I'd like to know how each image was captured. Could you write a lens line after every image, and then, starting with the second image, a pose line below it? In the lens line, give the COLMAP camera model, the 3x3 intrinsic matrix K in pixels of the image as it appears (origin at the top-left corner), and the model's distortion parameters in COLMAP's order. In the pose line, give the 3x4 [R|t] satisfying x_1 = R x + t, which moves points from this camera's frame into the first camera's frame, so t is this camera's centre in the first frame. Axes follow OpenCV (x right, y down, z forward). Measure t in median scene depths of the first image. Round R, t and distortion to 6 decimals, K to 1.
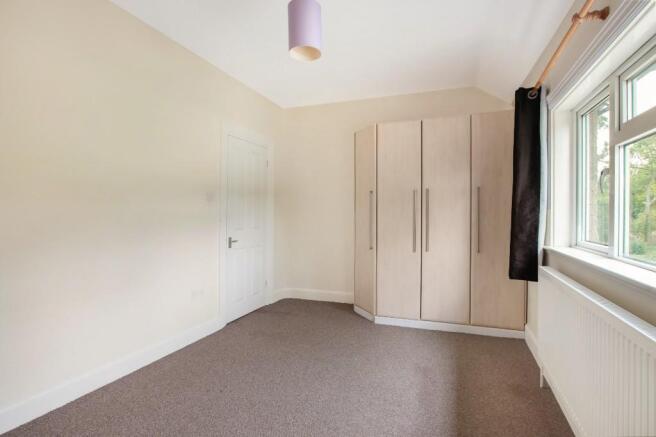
lens RADIAL K [[308.5, 0, 327.8], [0, 308.5, 227.6], [0, 0, 1]] dist [-0.000182, 0.000079]
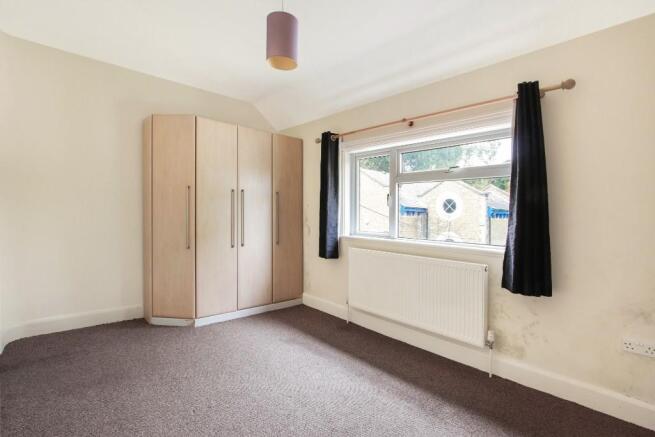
lens RADIAL K [[320.7, 0, 327.5], [0, 320.7, 218.5], [0, 0, 1]] dist [-0.000513, -0.000152]
pose [[0.483293, 0.001202, 0.875458, -0.529802], [0.006608, 0.999966, -0.005020, -0.013783], [-0.875434, 0.008211, 0.483269, 0.179428]]
